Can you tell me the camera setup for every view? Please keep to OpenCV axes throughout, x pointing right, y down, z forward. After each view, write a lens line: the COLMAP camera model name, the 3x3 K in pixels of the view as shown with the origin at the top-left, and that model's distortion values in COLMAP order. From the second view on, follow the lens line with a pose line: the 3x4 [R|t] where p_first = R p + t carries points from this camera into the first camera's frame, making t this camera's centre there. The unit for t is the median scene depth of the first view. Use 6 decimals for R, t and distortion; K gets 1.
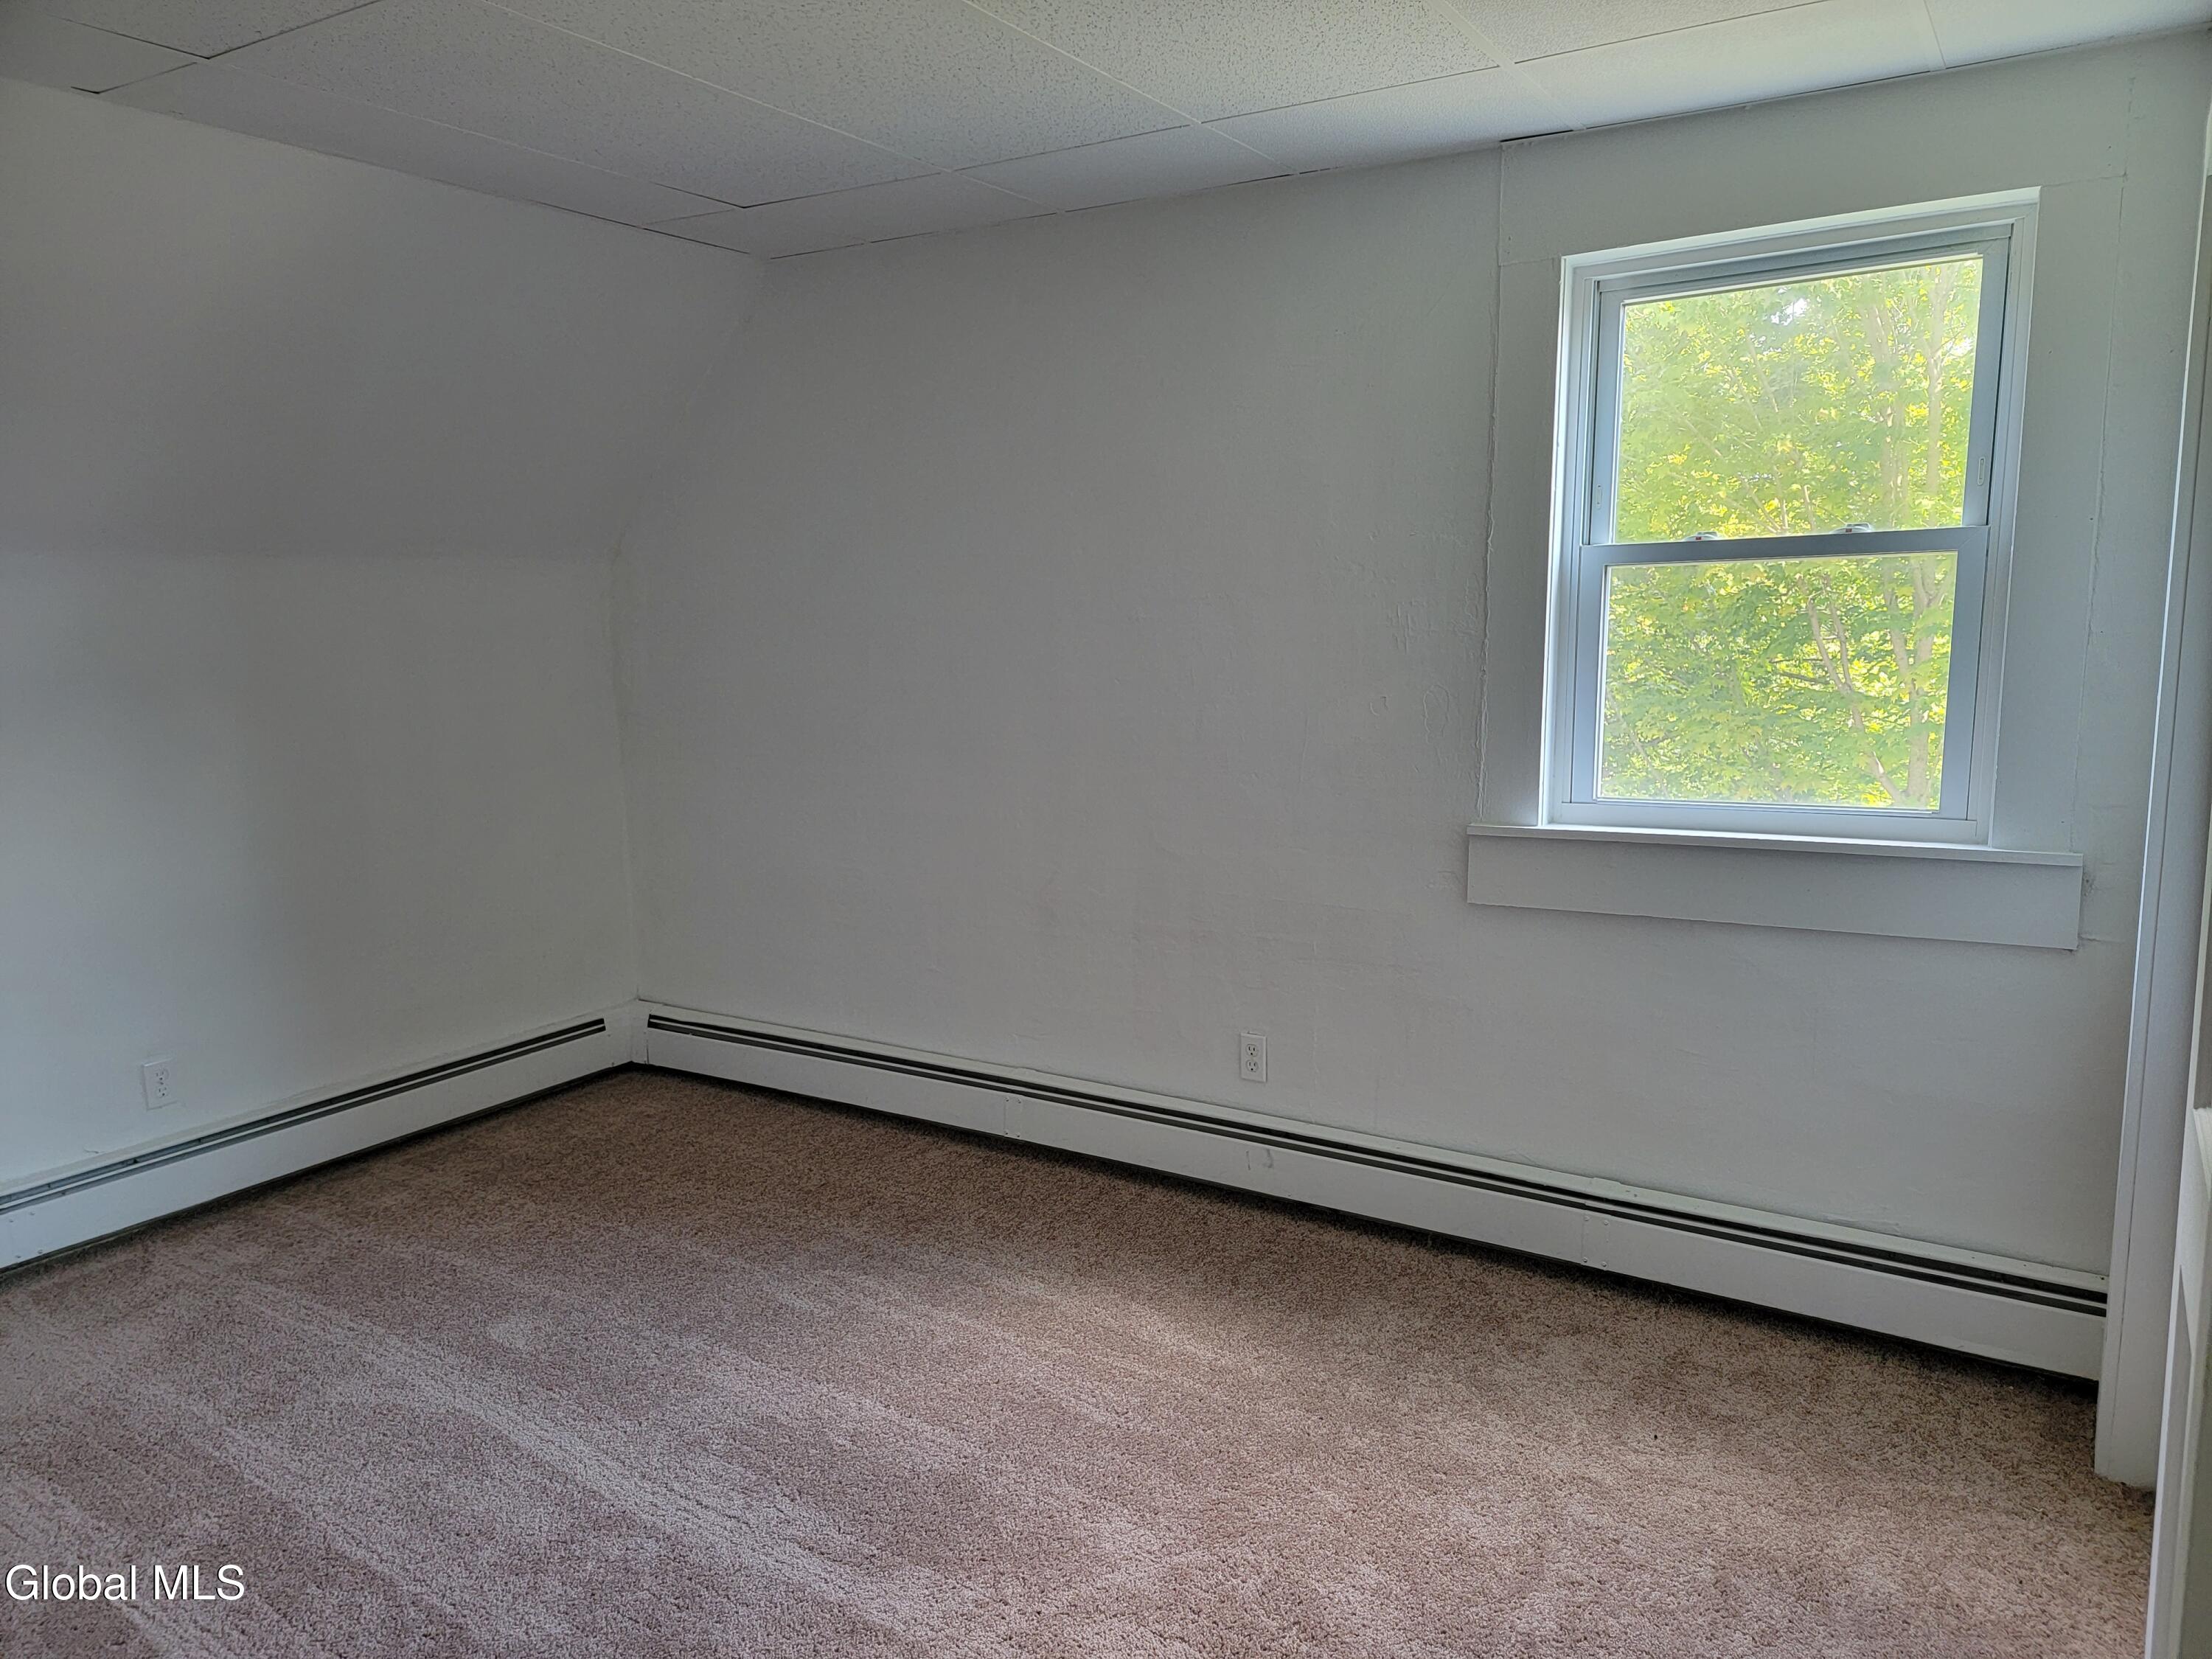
lens RADIAL K [[1522.0, 0, 1106.0], [0, 1522.0, 829.5], [0, 0, 1]] dist [0.067227, -0.038547]
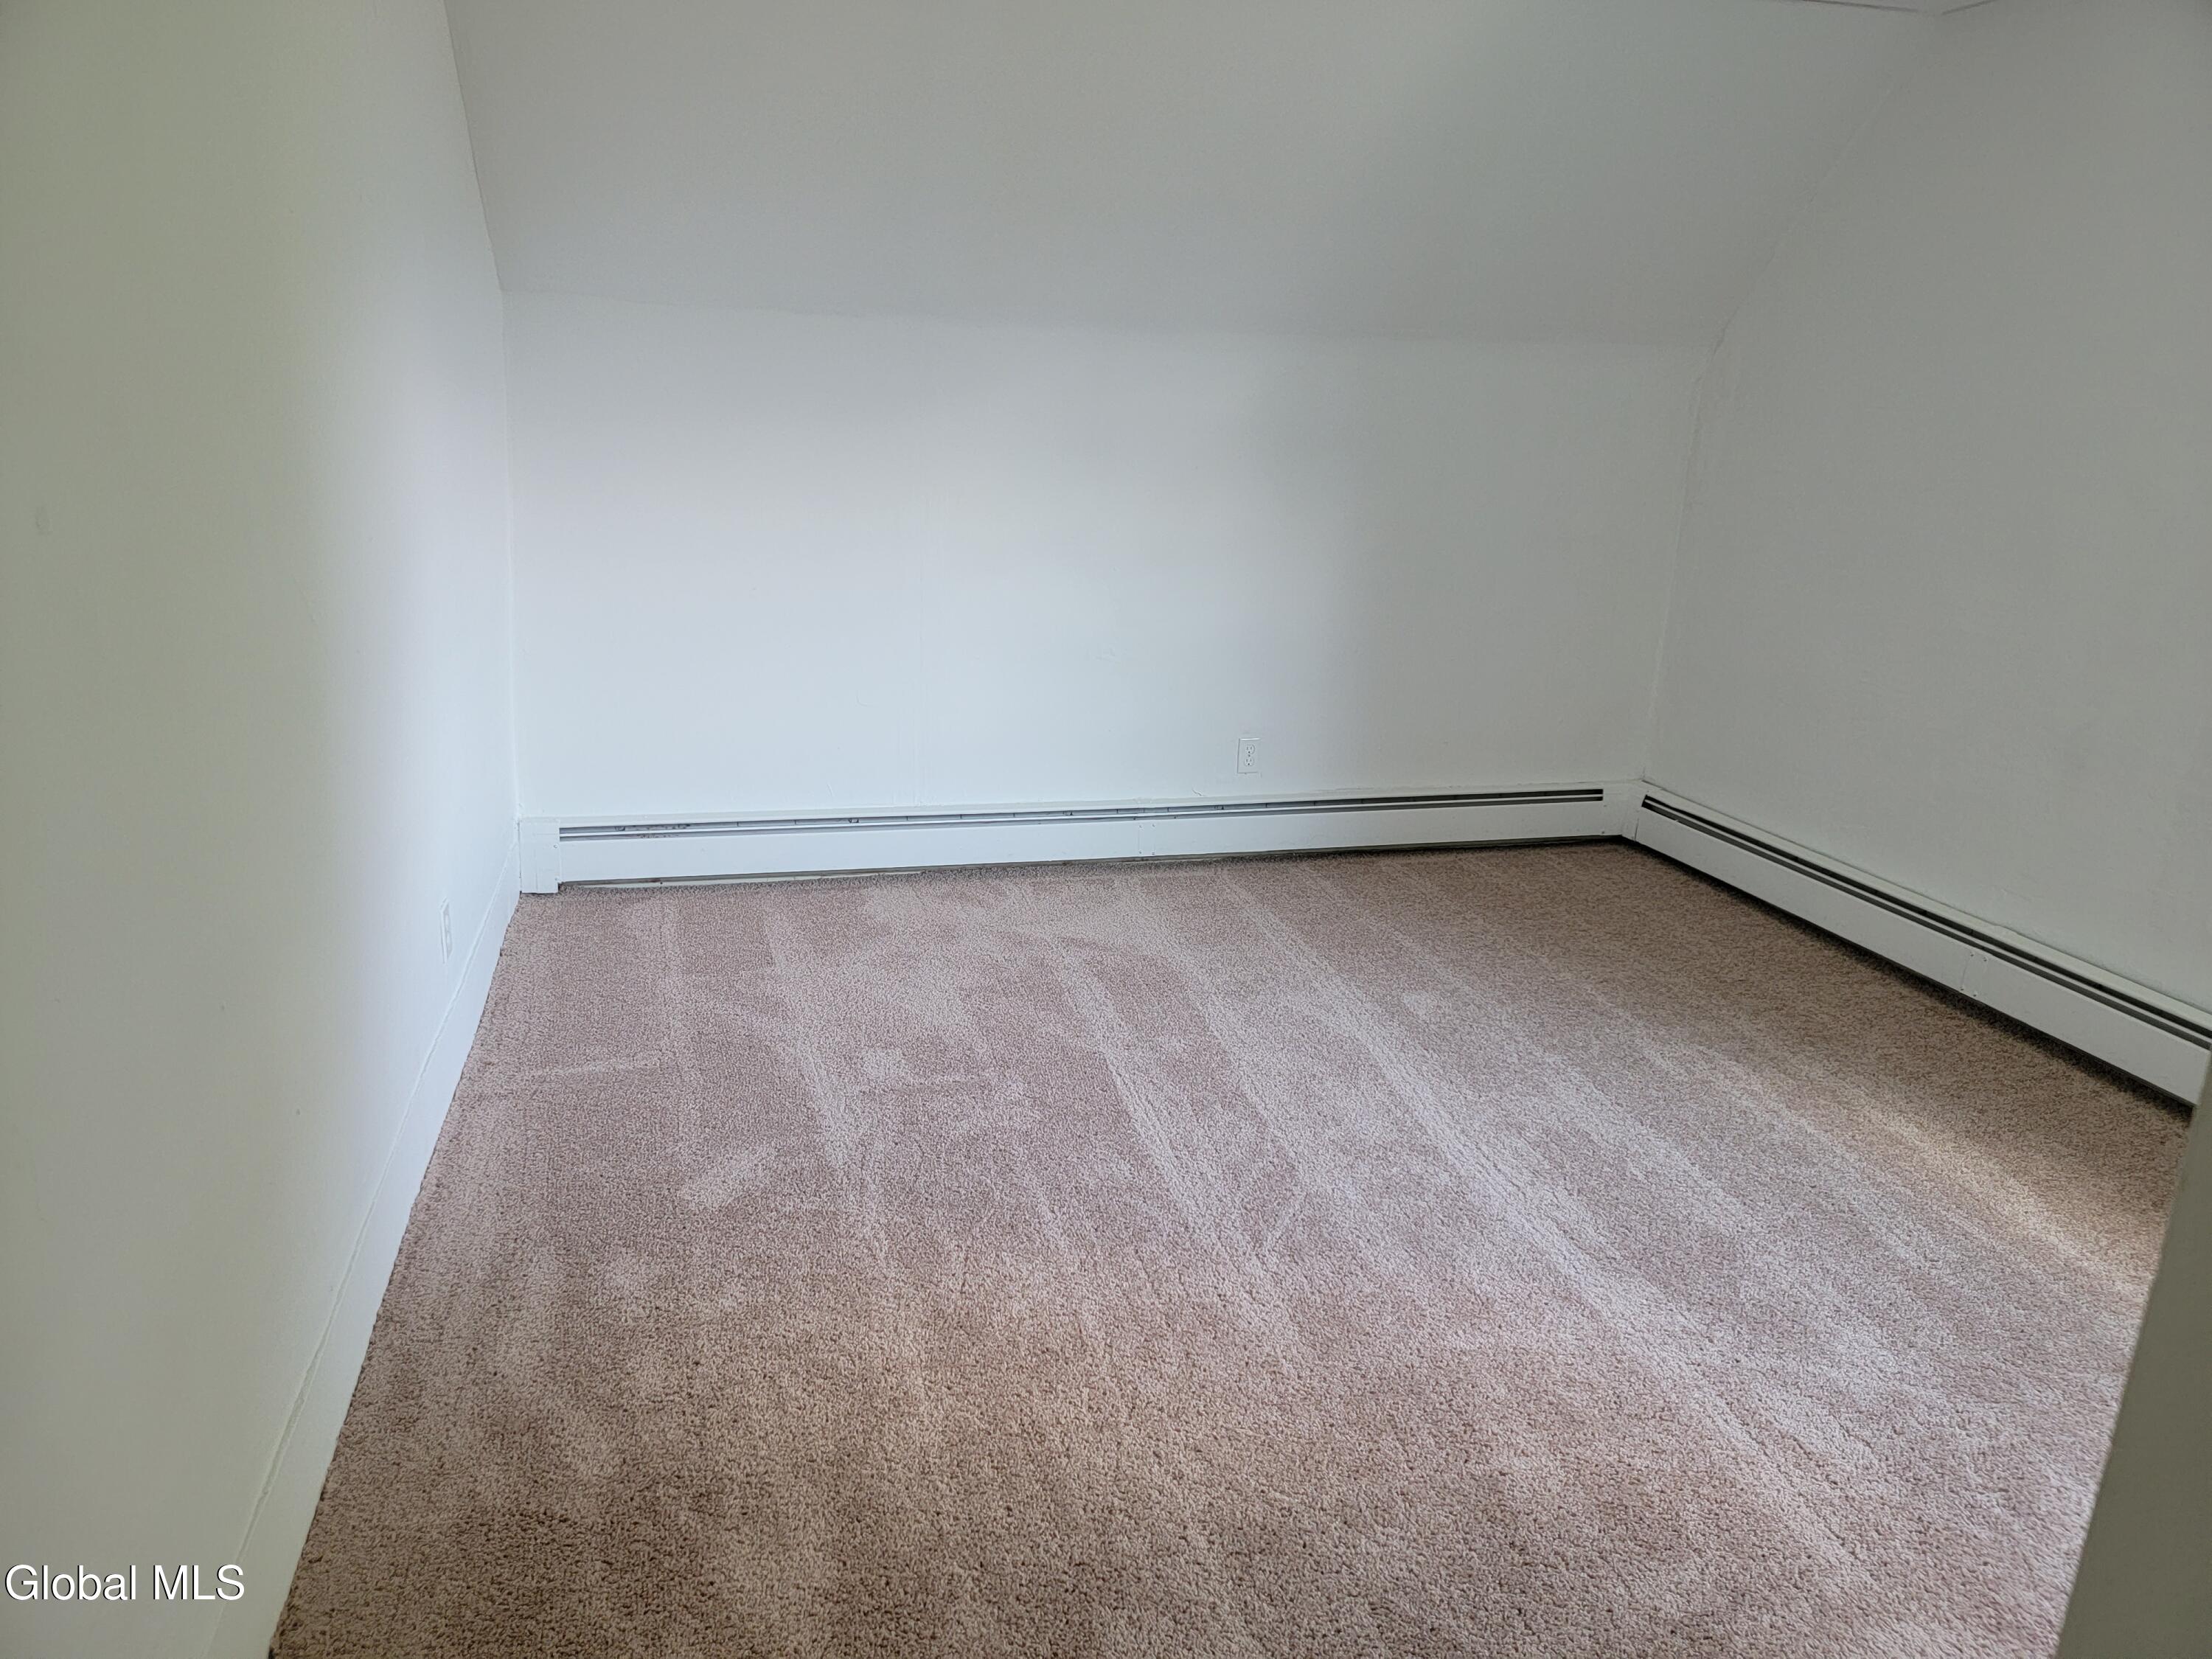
lens RADIAL K [[1522.0, 0, 1106.0], [0, 1522.0, 829.5], [0, 0, 1]] dist [0.067227, -0.038547]
pose [[0.734113, 0.225252, -0.640577, 0.165528], [-0.147236, 0.973736, 0.173668, 0.024865], [0.662872, -0.033177, 0.747997, -0.042878]]
